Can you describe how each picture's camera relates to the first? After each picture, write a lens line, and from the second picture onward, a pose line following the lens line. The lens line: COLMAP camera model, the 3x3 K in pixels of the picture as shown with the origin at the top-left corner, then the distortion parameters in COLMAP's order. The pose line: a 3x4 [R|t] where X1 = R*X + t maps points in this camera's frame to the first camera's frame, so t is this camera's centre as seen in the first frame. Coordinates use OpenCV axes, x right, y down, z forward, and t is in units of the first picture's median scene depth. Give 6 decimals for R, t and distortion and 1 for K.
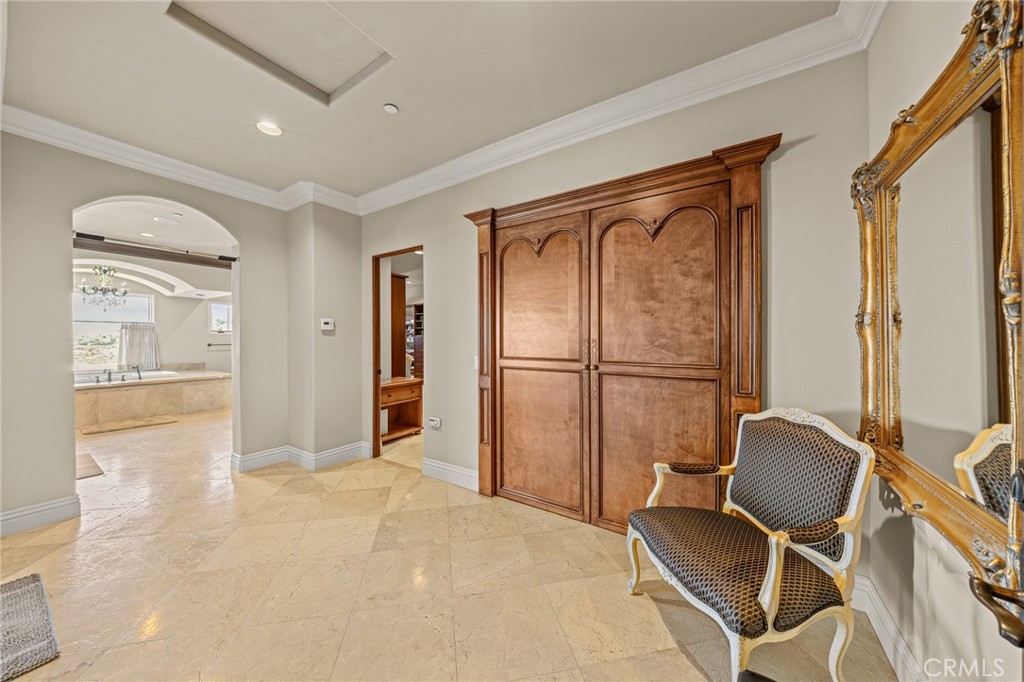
lens RADIAL K [[344.5, 0, 511.6], [0, 344.5, 337.0], [0, 0, 1]] dist [-0.011532, 0.000168]
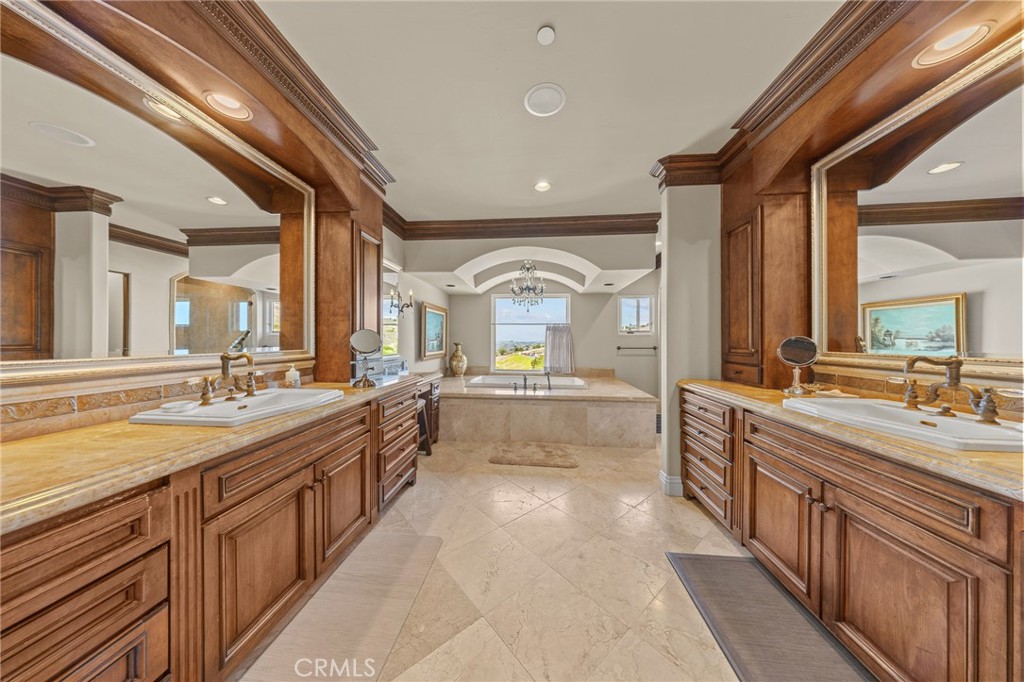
lens RADIAL K [[297.5, 0, 511.9], [0, 297.5, 341.0], [0, 0, 1]] dist [-0.007403, 0.000117]
pose [[0.472741, 0.005192, -0.881186, -0.788714], [0.000823, 0.999980, 0.006334, 0.002692], [0.881201, -0.003719, 0.472727, 0.911684]]
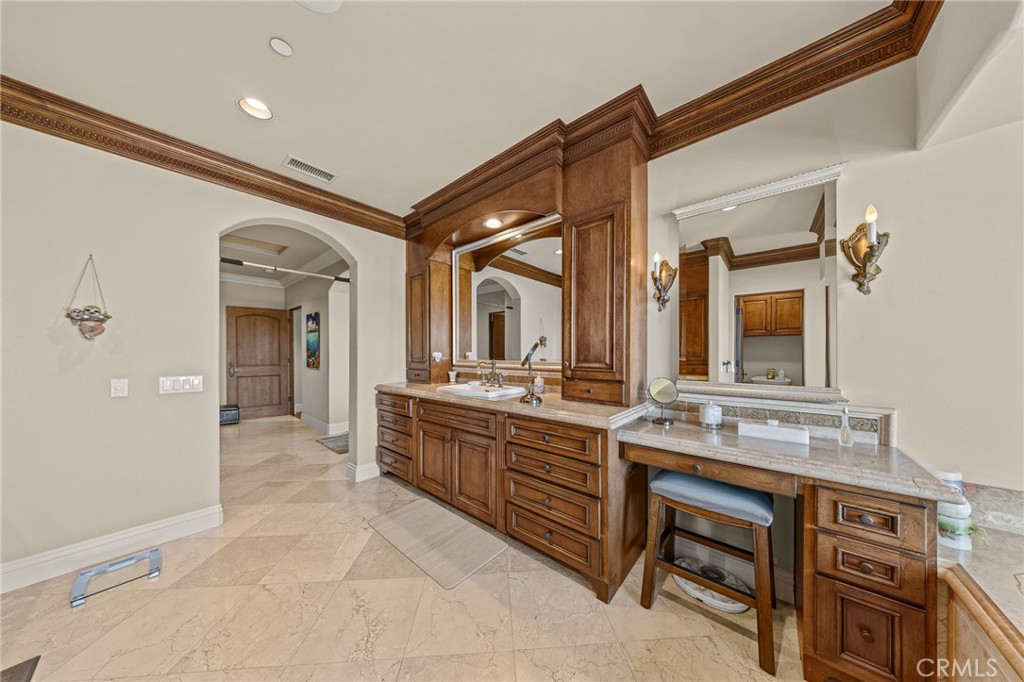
lens RADIAL K [[297.5, 0, 516.0], [0, 297.5, 354.0], [0, 0, 1]] dist [-0.007403, 0.000117]
pose [[-0.992493, 0.001586, 0.122294, -1.487306], [0.002104, 0.999989, 0.004099, 0.002989], [-0.122286, 0.004326, -0.992485, 1.489175]]
